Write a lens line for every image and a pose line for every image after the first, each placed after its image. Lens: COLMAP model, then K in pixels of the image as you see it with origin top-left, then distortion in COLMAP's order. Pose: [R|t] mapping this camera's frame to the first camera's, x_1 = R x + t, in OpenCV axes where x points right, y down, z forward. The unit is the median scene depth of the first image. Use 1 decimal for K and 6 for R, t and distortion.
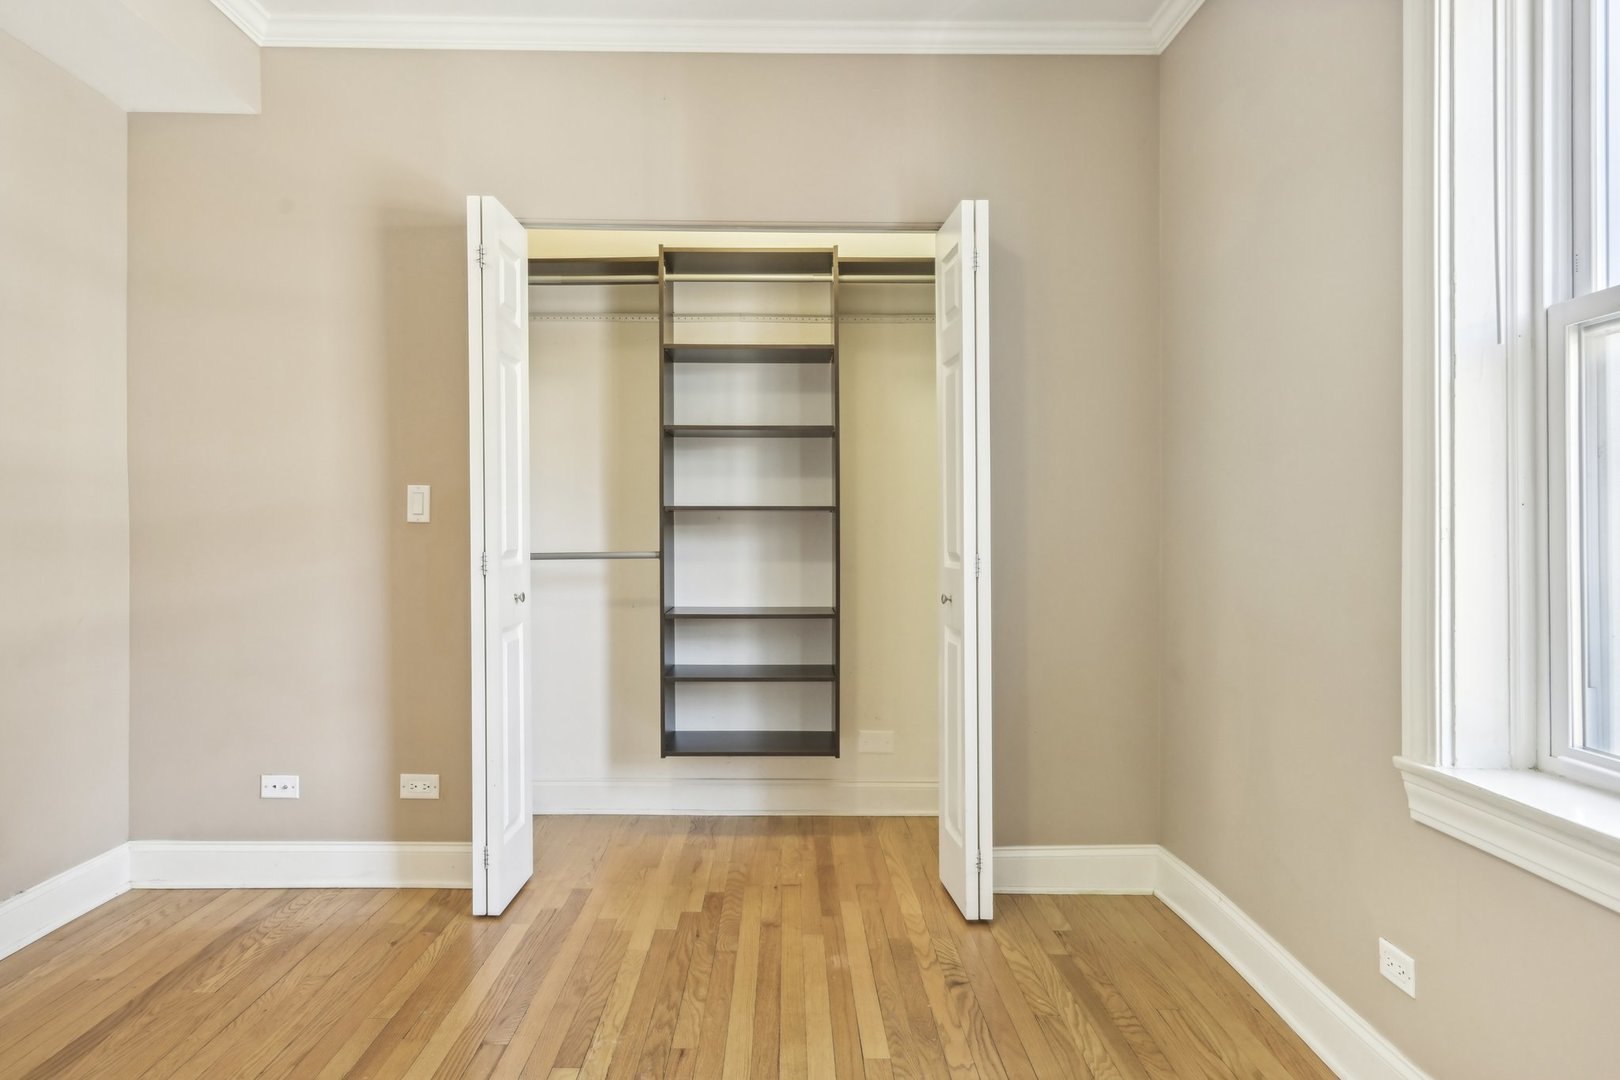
lens RADIAL K [[1106.5, 0, 810.0], [0, 1106.5, 540.0], [0, 0, 1]] dist [-0.001861, -0.005954]
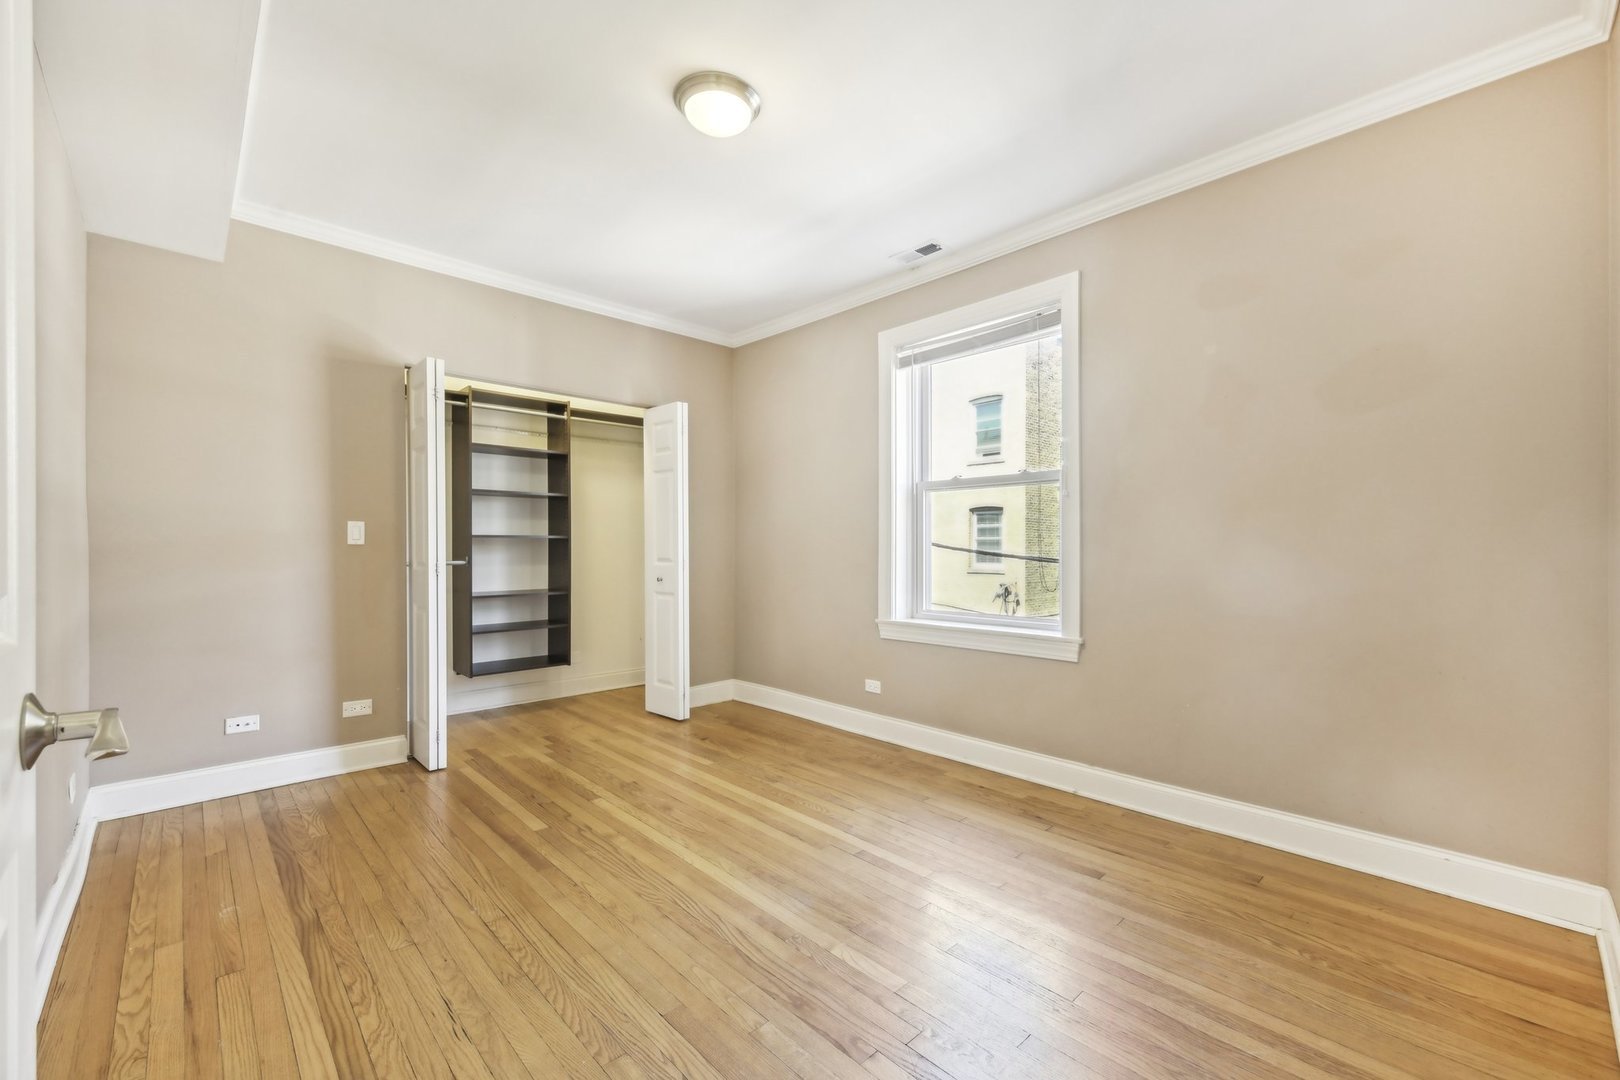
lens RADIAL K [[648.1, 0, 810.8], [0, 648.1, 548.4], [0, 0, 1]] dist [-0.003284, 0.000791]
pose [[0.740188, -0.006017, 0.672374, -0.498532], [0.008709, 0.999962, -0.000638, -0.004051], [-0.672344, 0.006328, 0.740212, -0.146158]]
